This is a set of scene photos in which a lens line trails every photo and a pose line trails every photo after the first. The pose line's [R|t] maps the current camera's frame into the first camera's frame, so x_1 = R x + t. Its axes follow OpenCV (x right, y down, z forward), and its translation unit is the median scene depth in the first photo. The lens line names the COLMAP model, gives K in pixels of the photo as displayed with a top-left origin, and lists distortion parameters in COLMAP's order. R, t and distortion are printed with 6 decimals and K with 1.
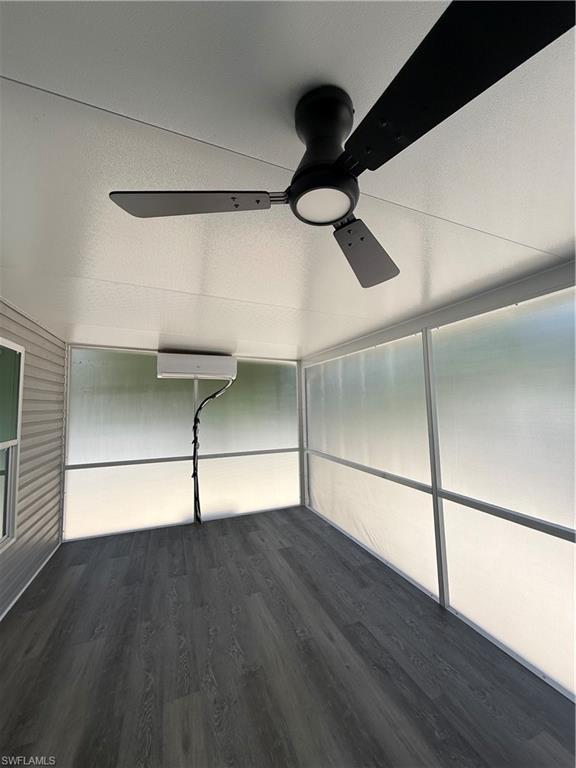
lens RADIAL K [[311.4, 0, 289.9], [0, 311.4, 382.5], [0, 0, 1]] dist [0.005875, -0.000053]
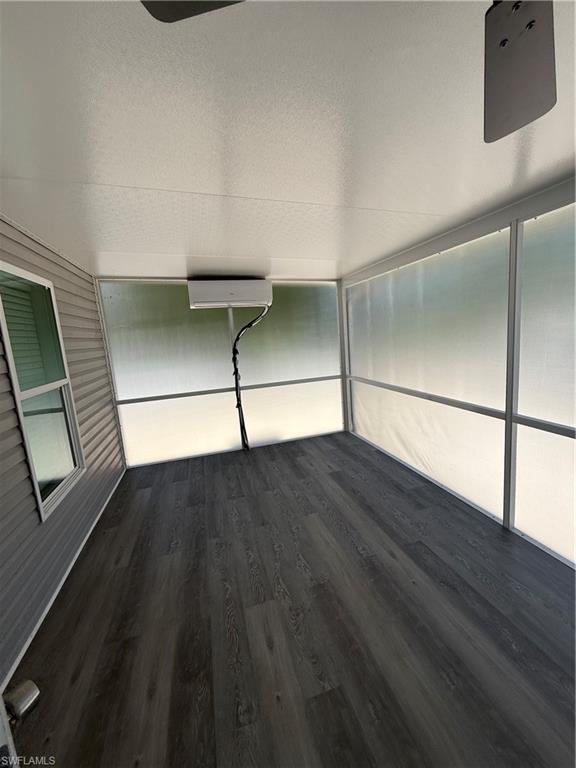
lens RADIAL K [[311.4, 0, 291.0], [0, 311.4, 383.8], [0, 0, 1]] dist [0.005875, -0.000053]
pose [[0.995019, -0.037298, -0.092441, -0.066083], [0.057741, 0.971596, 0.229494, 0.011022], [0.081256, -0.233689, 0.968910, 0.085778]]
